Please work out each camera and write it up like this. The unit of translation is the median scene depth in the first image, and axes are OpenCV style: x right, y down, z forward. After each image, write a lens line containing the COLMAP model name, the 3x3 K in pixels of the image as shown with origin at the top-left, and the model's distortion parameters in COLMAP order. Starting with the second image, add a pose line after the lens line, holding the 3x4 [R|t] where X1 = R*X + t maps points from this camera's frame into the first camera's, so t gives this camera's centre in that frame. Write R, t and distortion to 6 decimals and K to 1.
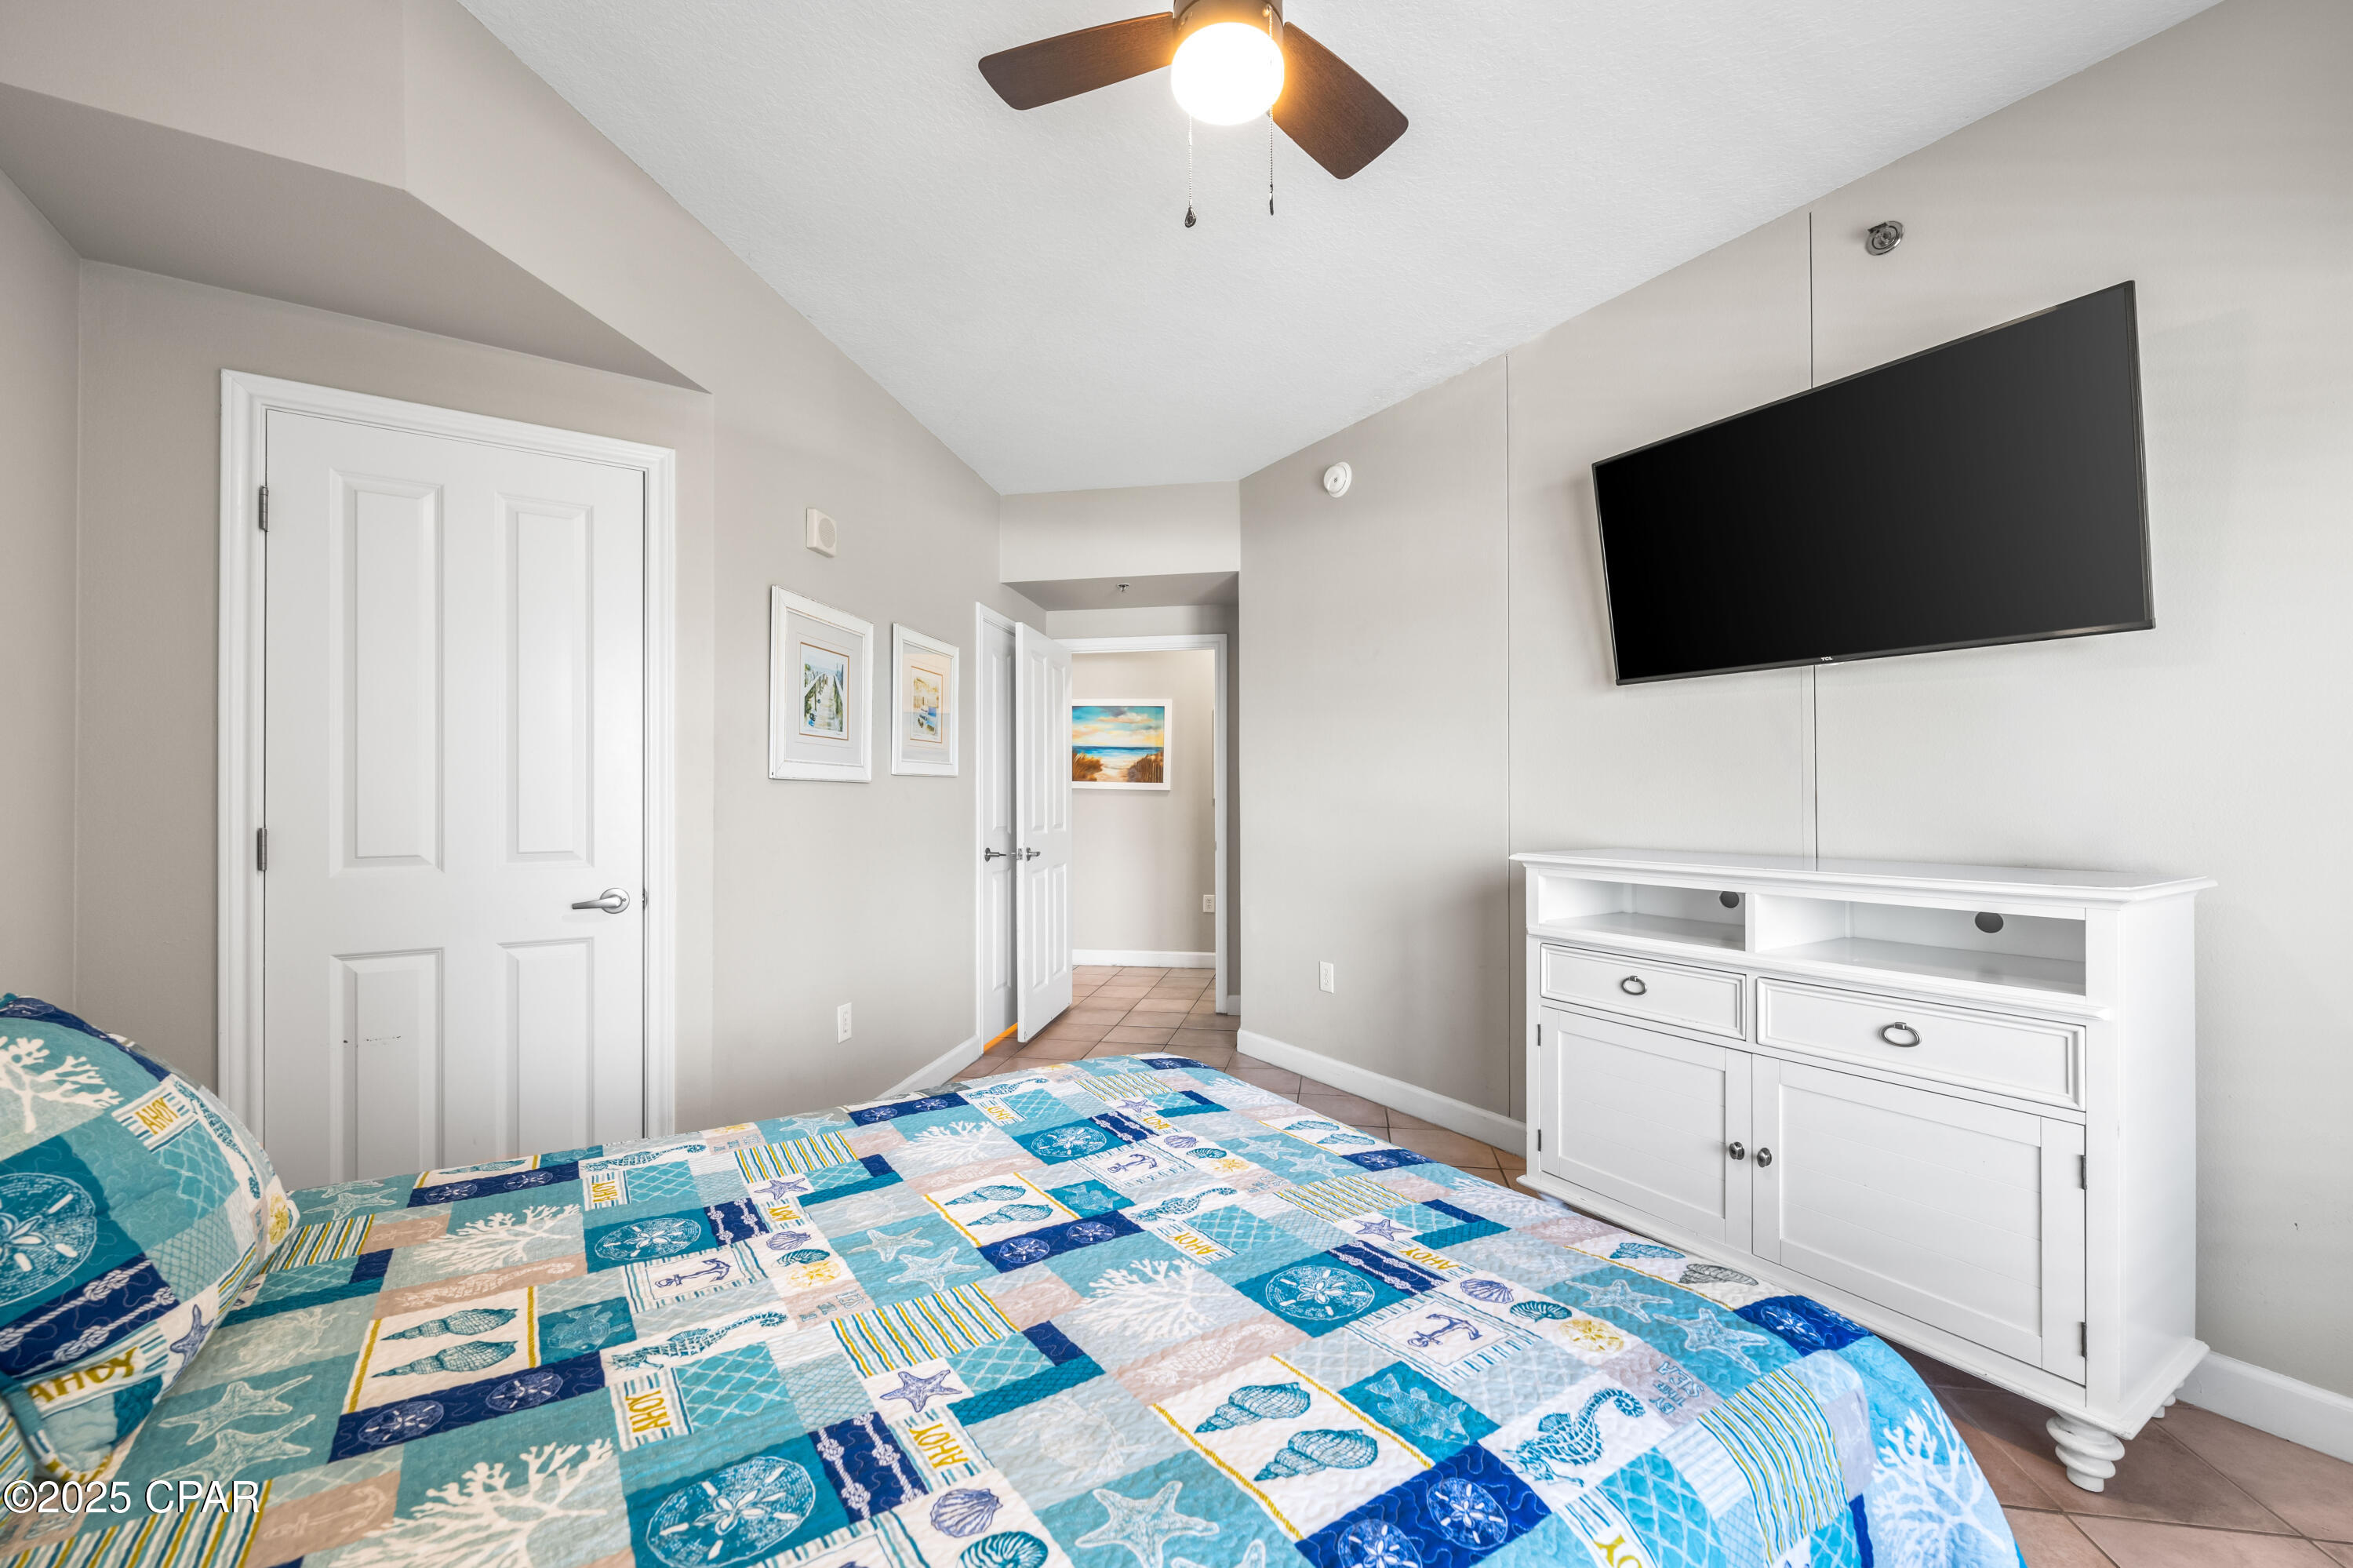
lens RADIAL K [[969.3, 0, 1233.3], [0, 969.3, 794.4], [0, 0, 1]] dist [0.000185, -0.000235]
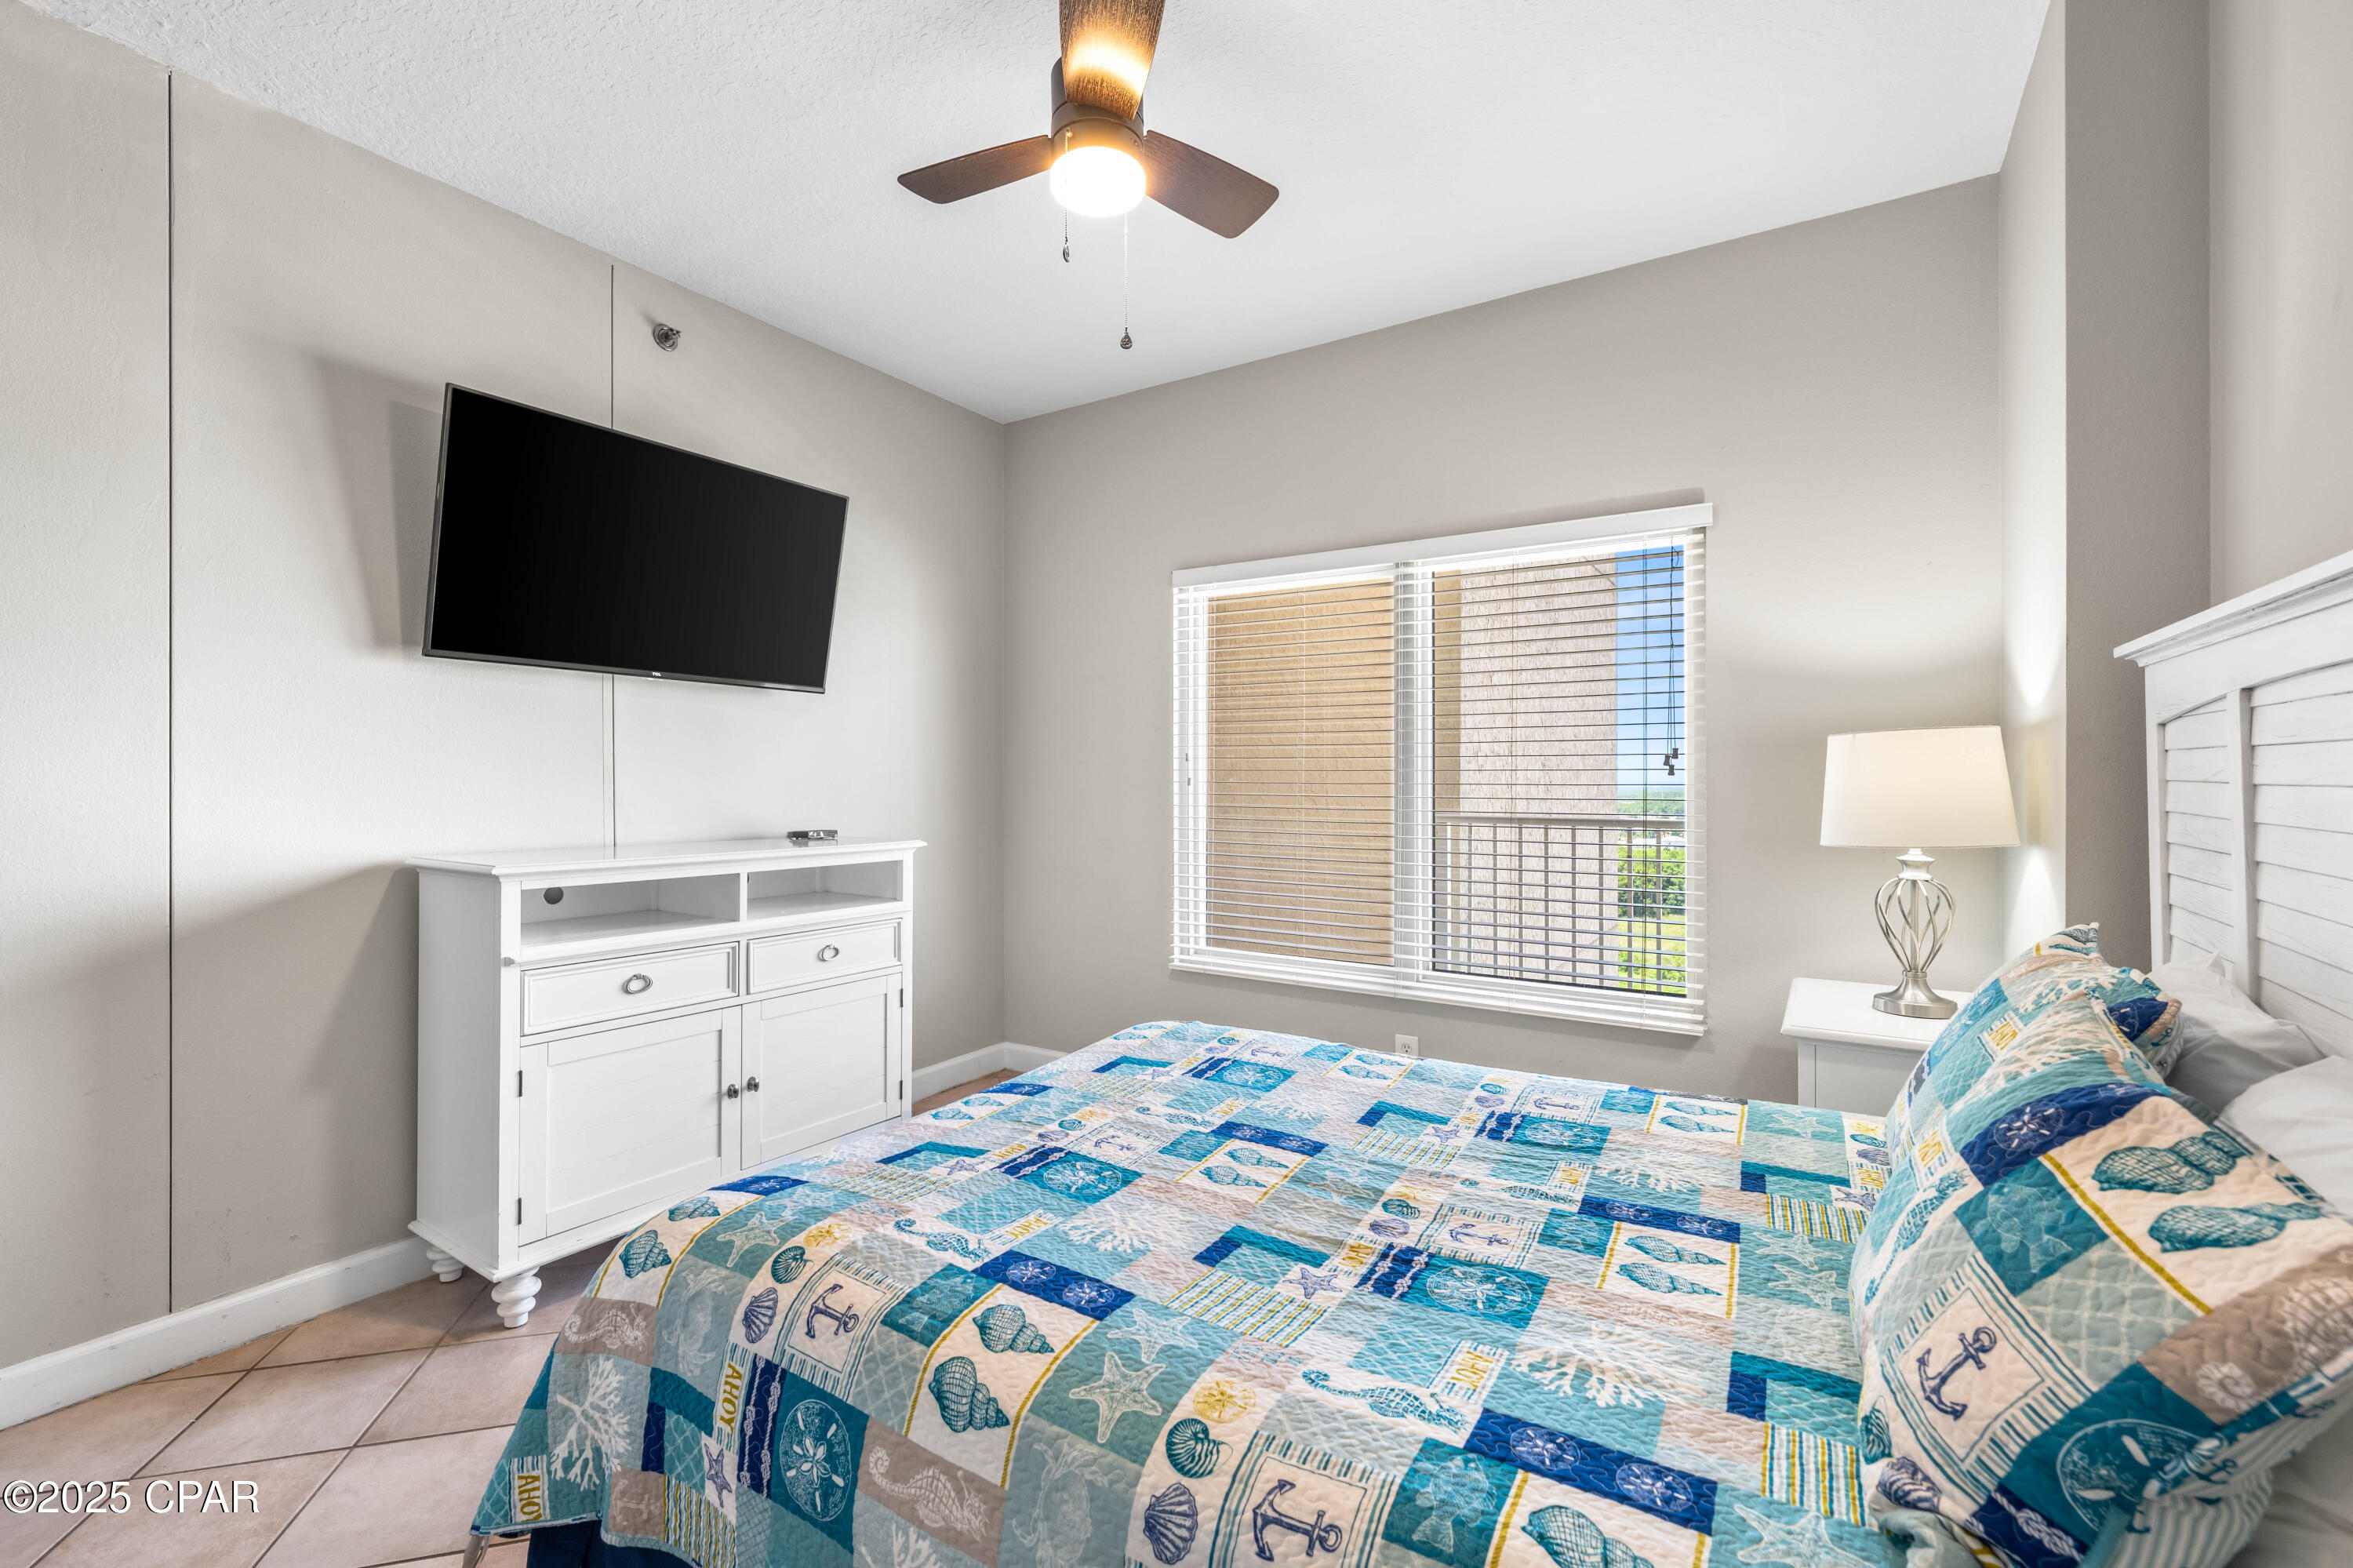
lens RADIAL K [[1019.4, 0, 1169.7], [0, 1019.4, 775.1], [0, 0, 1]] dist [0.001151, -0.000749]
pose [[-0.398243, 0.005139, 0.917266, -1.149997], [-0.005821, 0.999950, -0.008129, -0.016107], [-0.917262, -0.008577, -0.398193, 1.386319]]
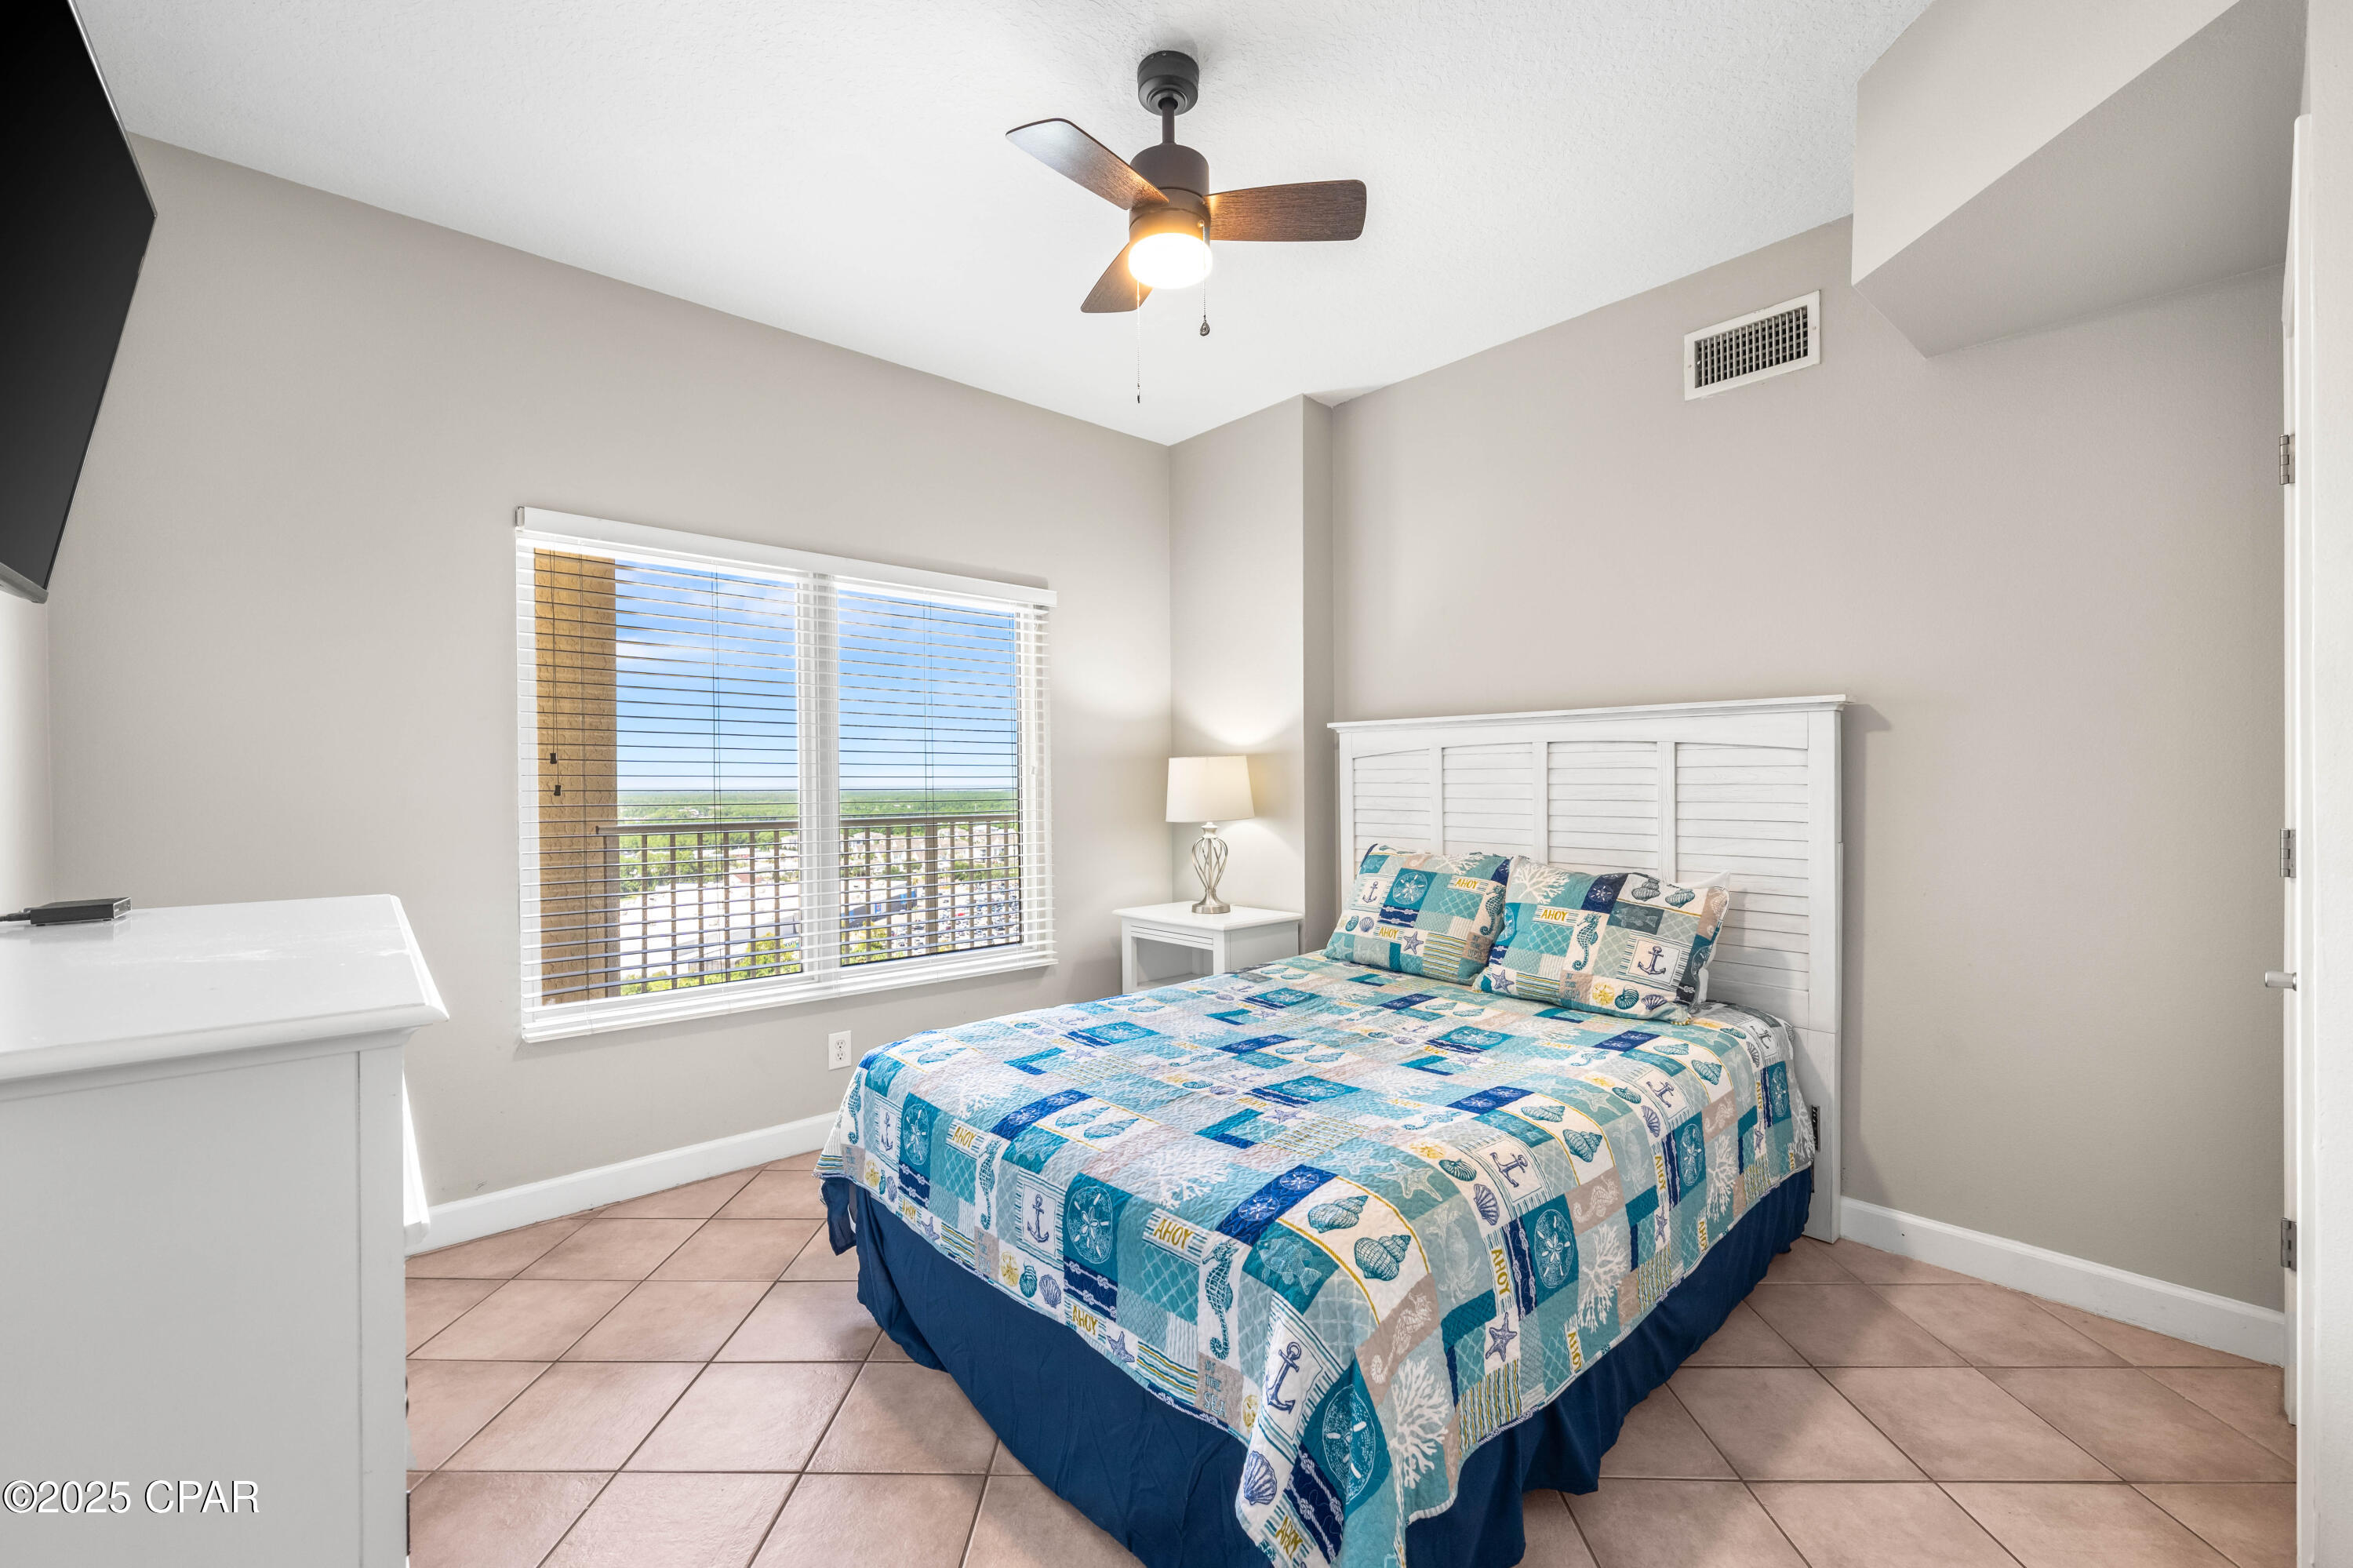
lens RADIAL K [[981.6, 0, 1179.3], [0, 981.6, 785.6], [0, 0, 1]] dist [-0.000694, 0.000070]
pose [[-0.987968, 0.007491, -0.154476, 0.553608], [0.007830, 0.999968, -0.001590, -0.018138], [0.154459, -0.002780, -0.987995, 2.548465]]
